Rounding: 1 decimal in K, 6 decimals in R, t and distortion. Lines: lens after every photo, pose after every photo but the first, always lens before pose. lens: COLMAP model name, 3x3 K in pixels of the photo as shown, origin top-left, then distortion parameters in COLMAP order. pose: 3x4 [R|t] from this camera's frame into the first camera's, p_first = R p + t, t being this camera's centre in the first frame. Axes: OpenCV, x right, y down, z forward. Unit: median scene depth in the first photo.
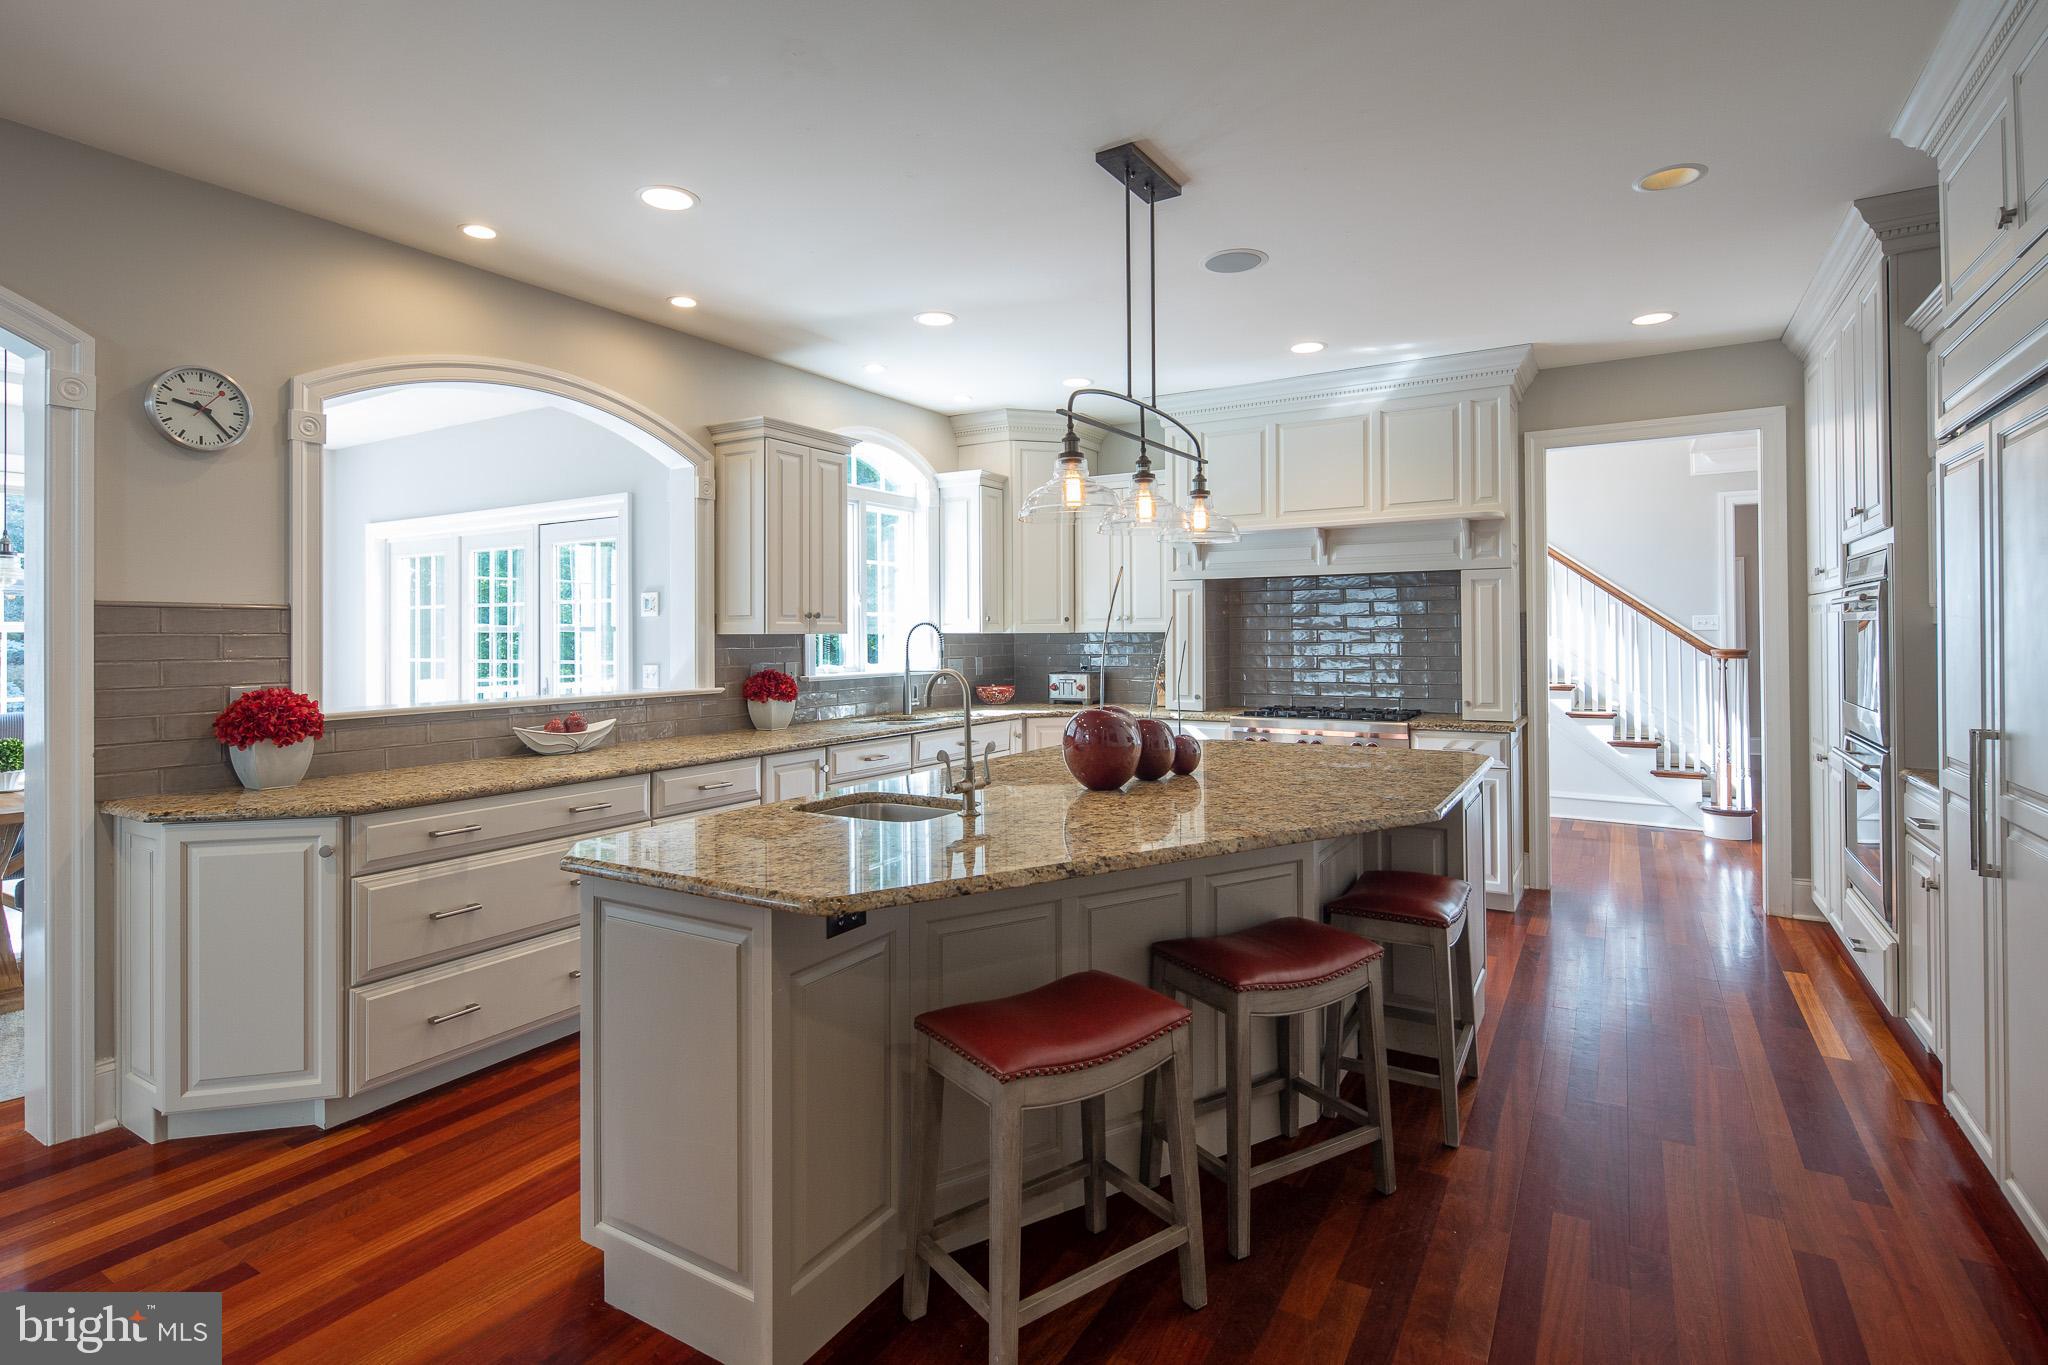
lens RADIAL K [[988.5, 0, 1048.8], [0, 988.5, 629.3], [0, 0, 1]] dist [0.000402, -0.002735]
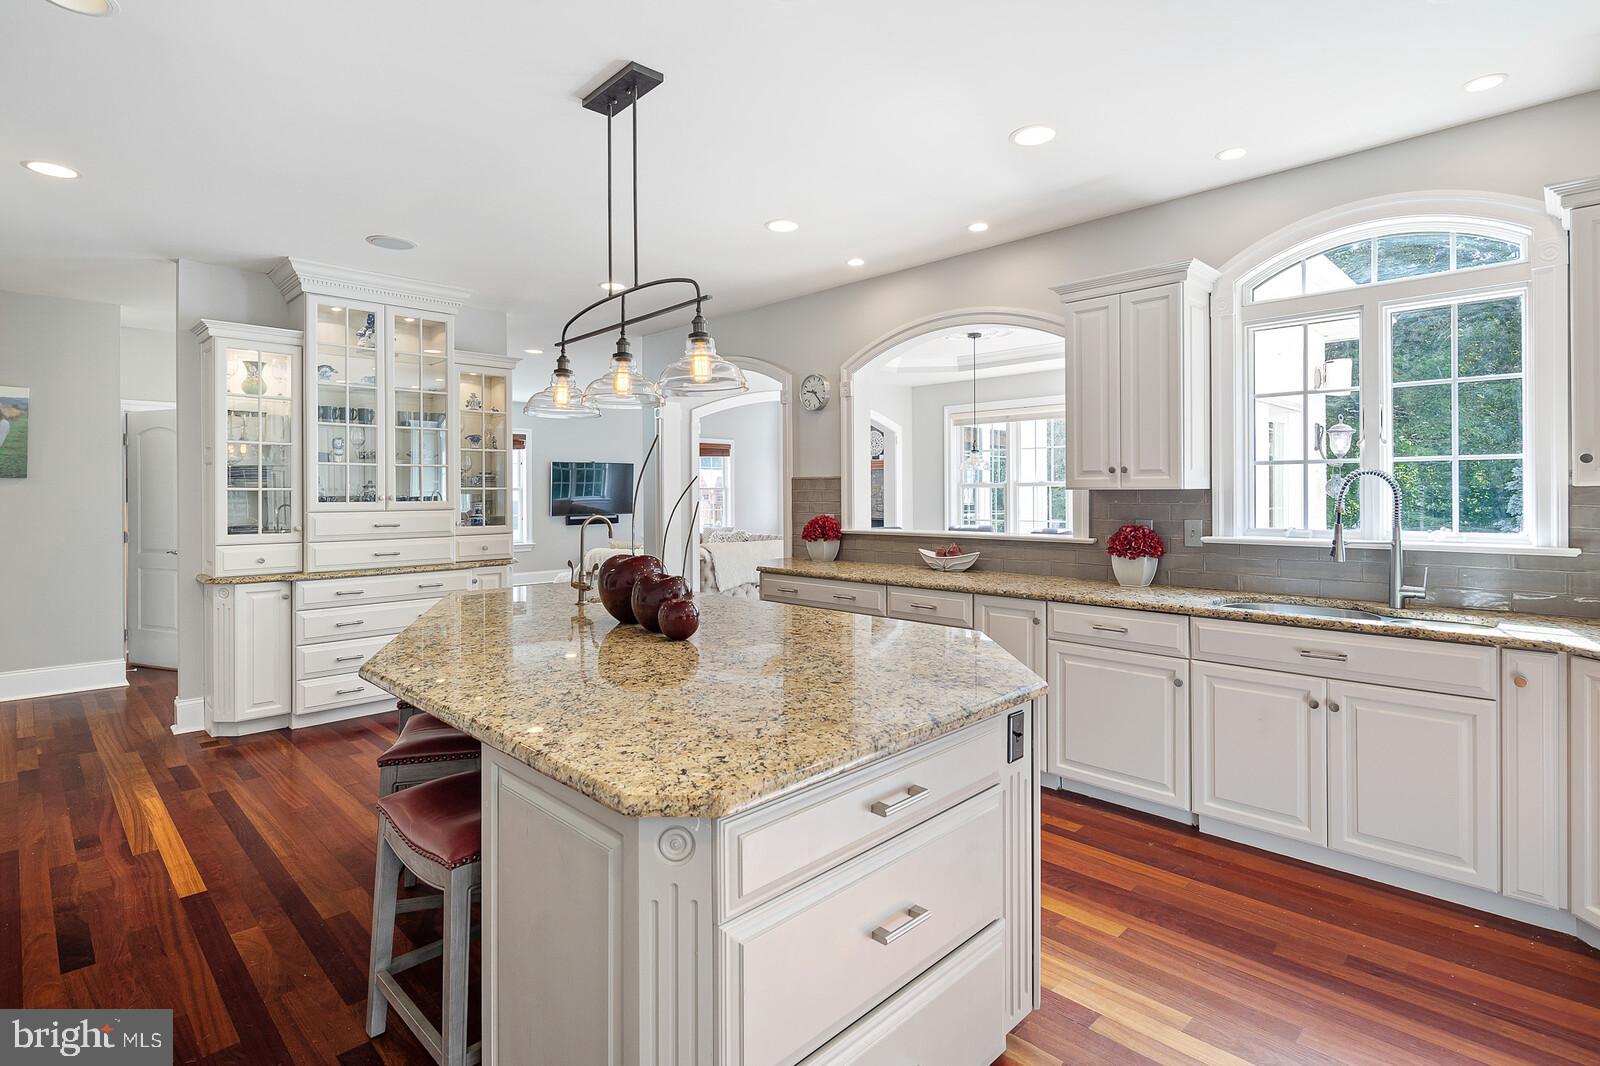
lens RADIAL K [[772.3, 0, 774.5], [0, 772.3, 493.7], [0, 0, 1]] dist [0.000402, -0.002735]
pose [[-0.268983, 0.007573, -0.963115, 0.482665], [0.012617, 0.999911, 0.004339, 0.001424], [0.963062, -0.010984, -0.269055, 0.746366]]
